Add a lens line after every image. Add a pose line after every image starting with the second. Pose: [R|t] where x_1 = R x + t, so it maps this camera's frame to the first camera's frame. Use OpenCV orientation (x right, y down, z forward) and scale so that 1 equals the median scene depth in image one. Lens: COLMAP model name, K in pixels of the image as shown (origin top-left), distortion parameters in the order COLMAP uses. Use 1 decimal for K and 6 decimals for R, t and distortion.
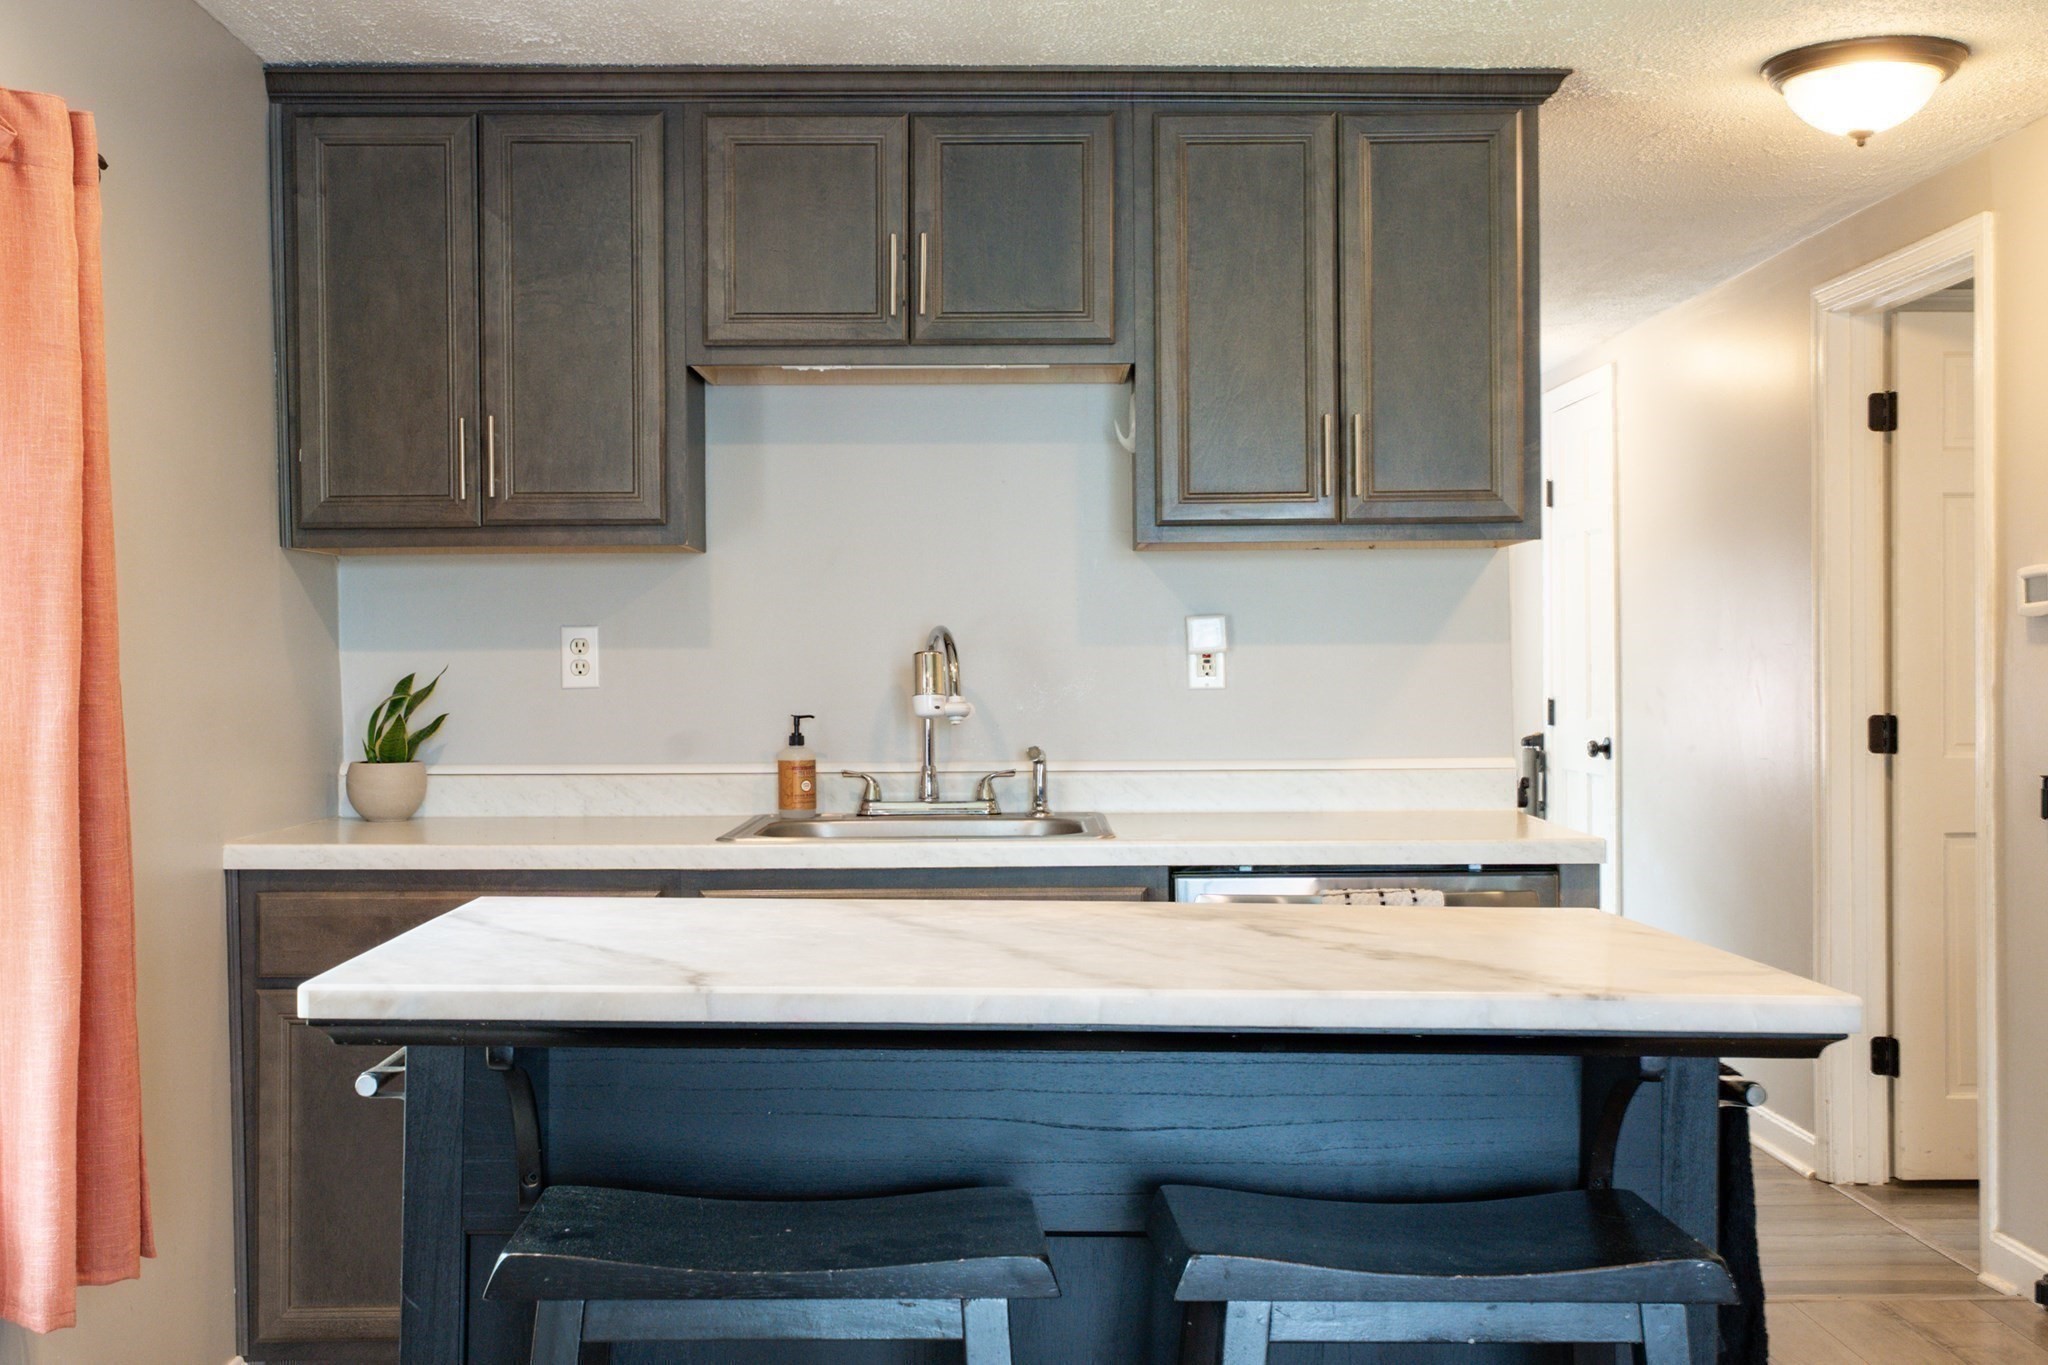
lens RADIAL K [[2281.4, 0, 1025.9], [0, 2281.4, 672.6], [0, 0, 1]] dist [-0.052126, 0.298991]
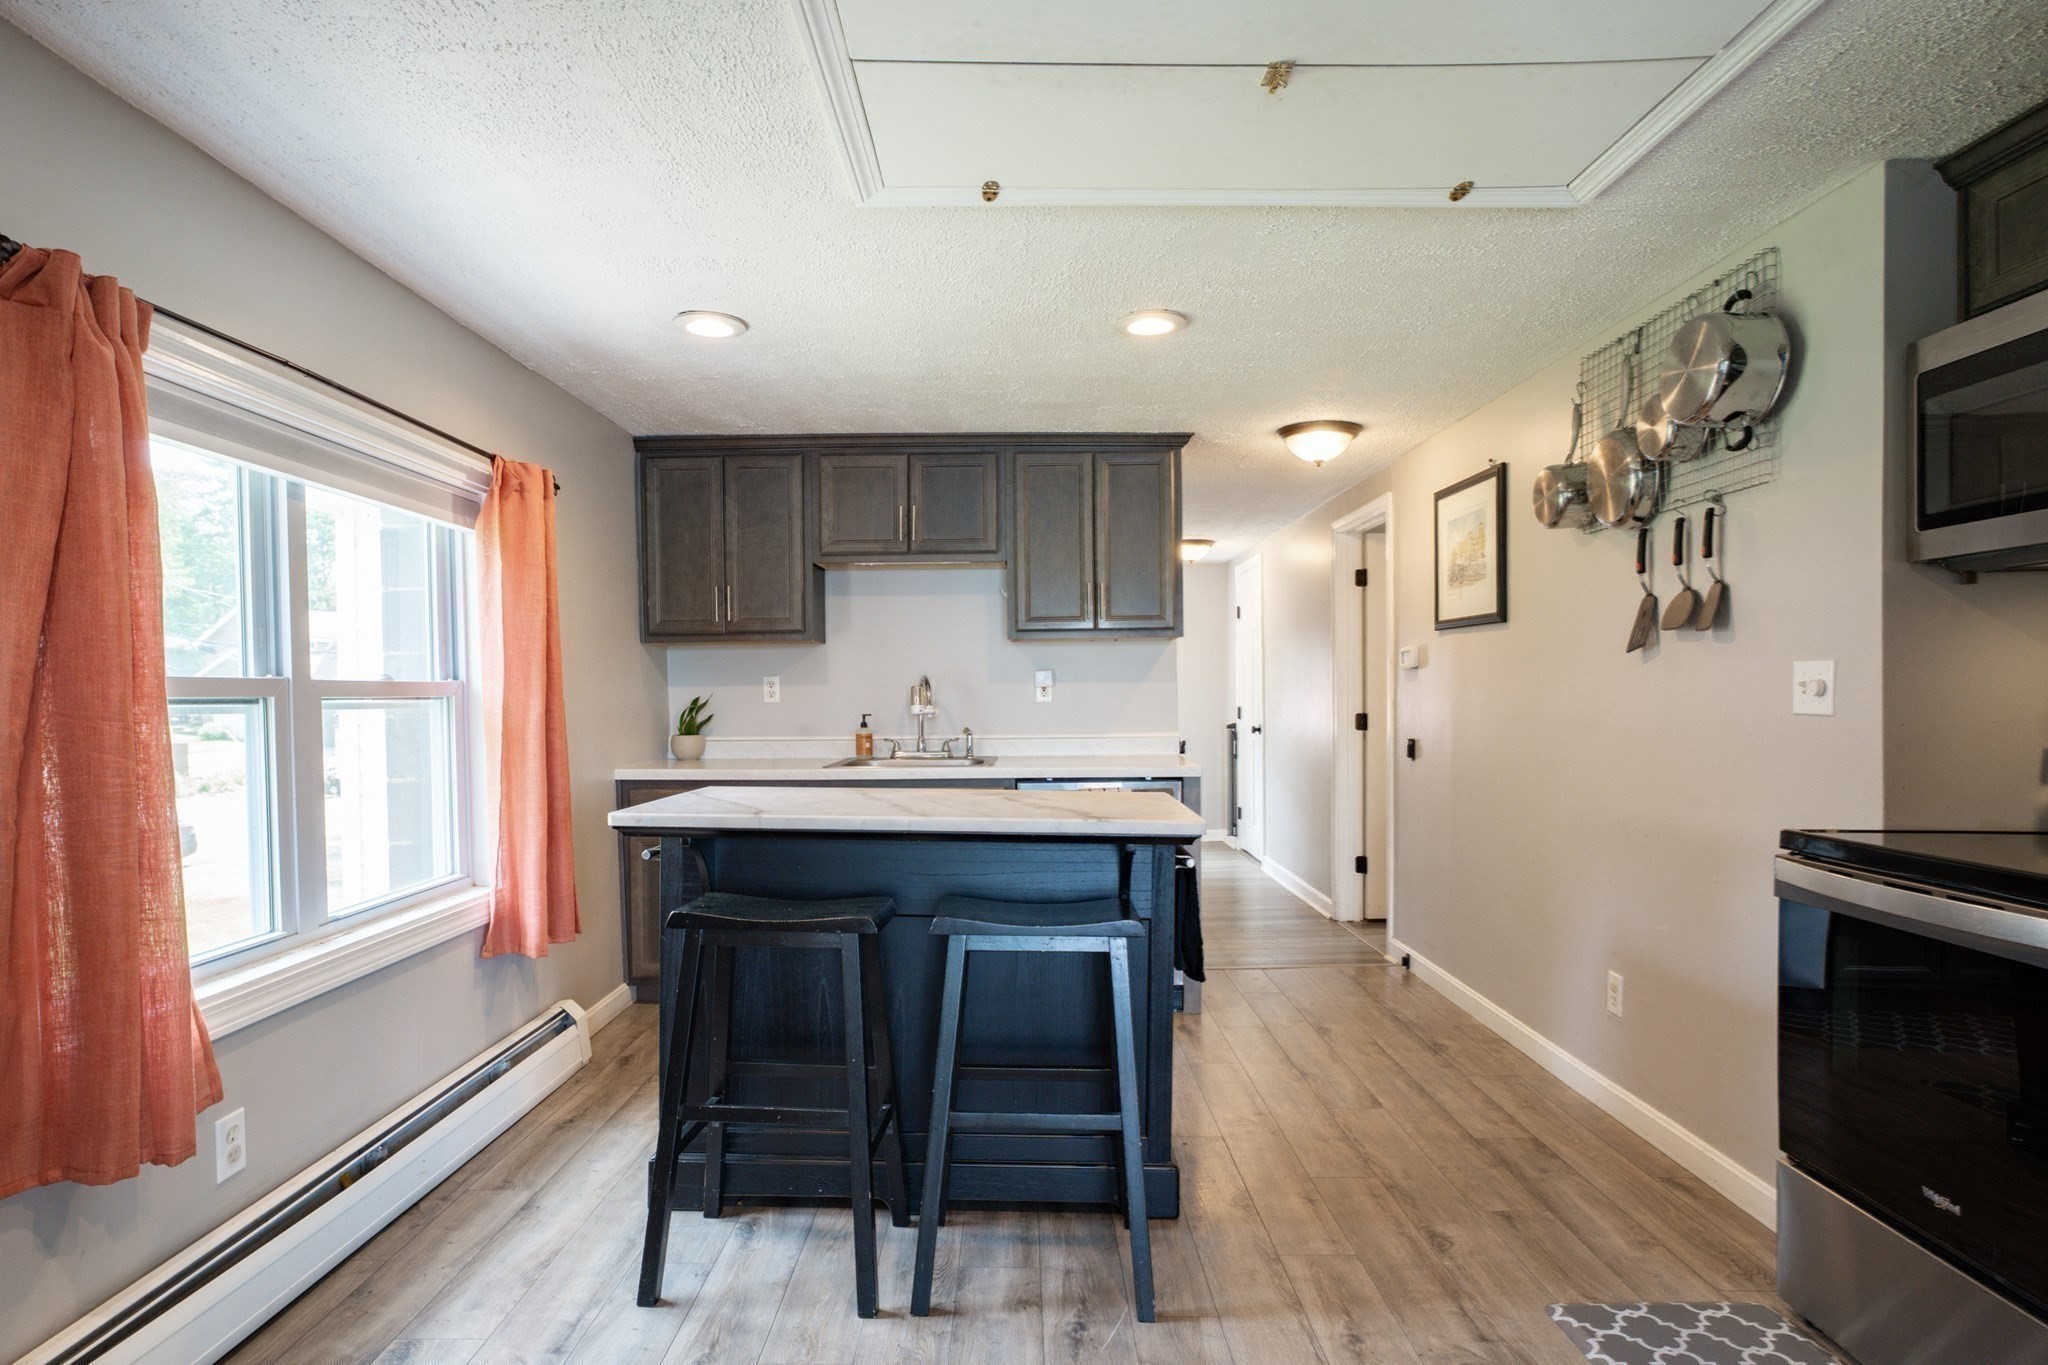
lens RADIAL K [[1104.8, 0, 1016.1], [0, 1104.8, 709.0], [0, 0, 1]] dist [-0.049847, 0.049461]
pose [[0.999821, -0.002659, -0.018753, 0.078411], [0.002888, 0.999922, 0.012182, 0.000329], [0.018719, -0.012234, 0.999750, -0.118873]]
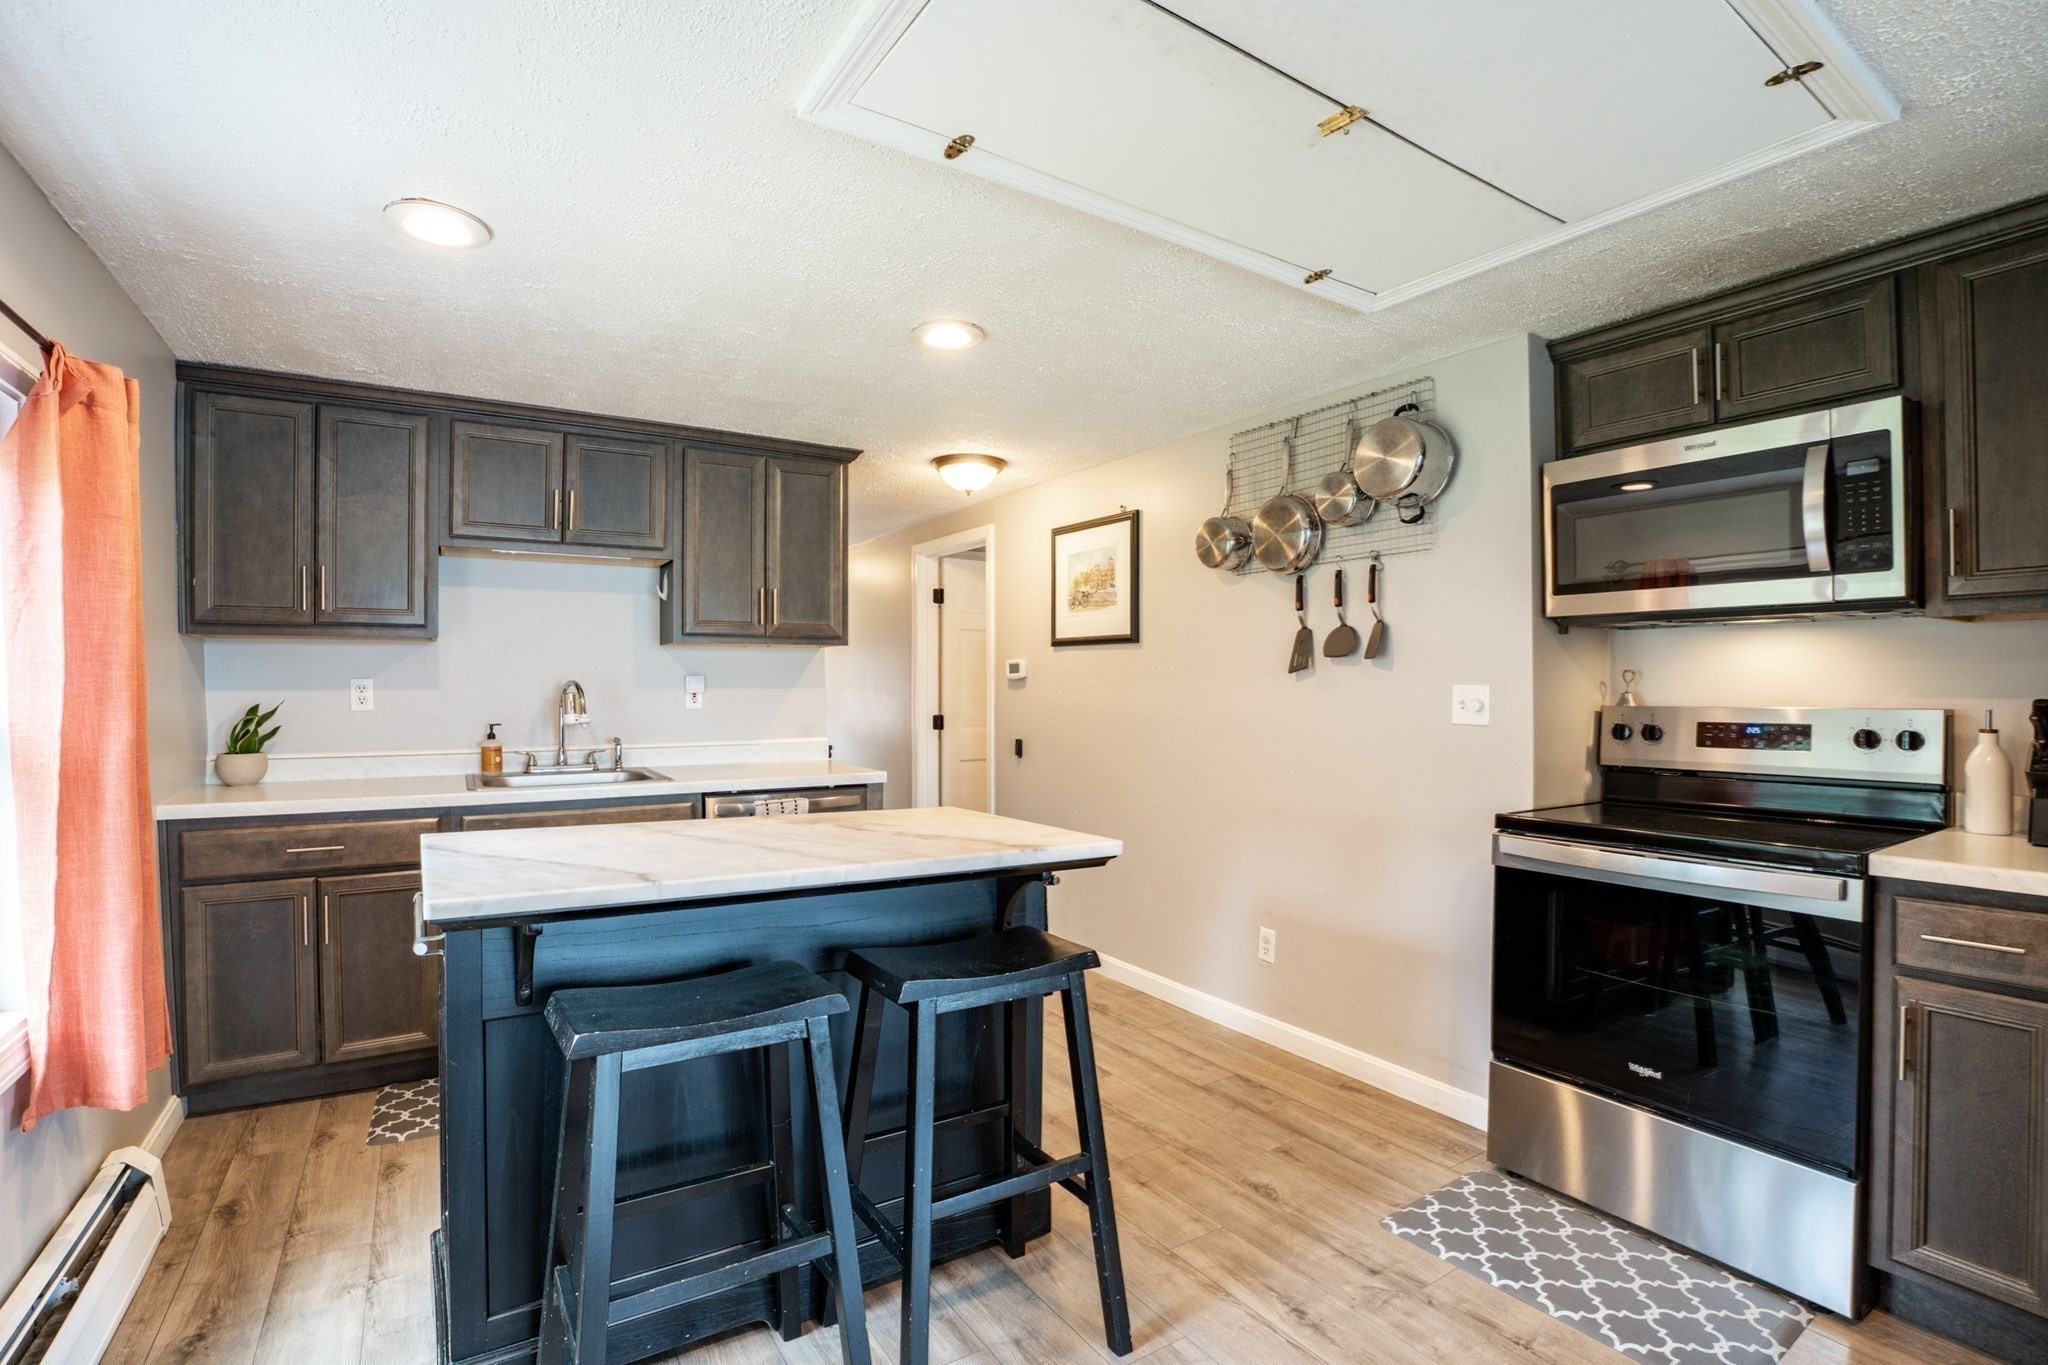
lens RADIAL K [[942.6, 0, 1016.7], [0, 942.6, 691.2], [0, 0, 1]] dist [-0.073904, 0.021050]
pose [[0.853662, 0.001454, 0.520826, -0.135701], [-0.002352, 0.999997, 0.001064, -0.012635], [-0.520822, -0.002133, 0.853662, 0.072700]]
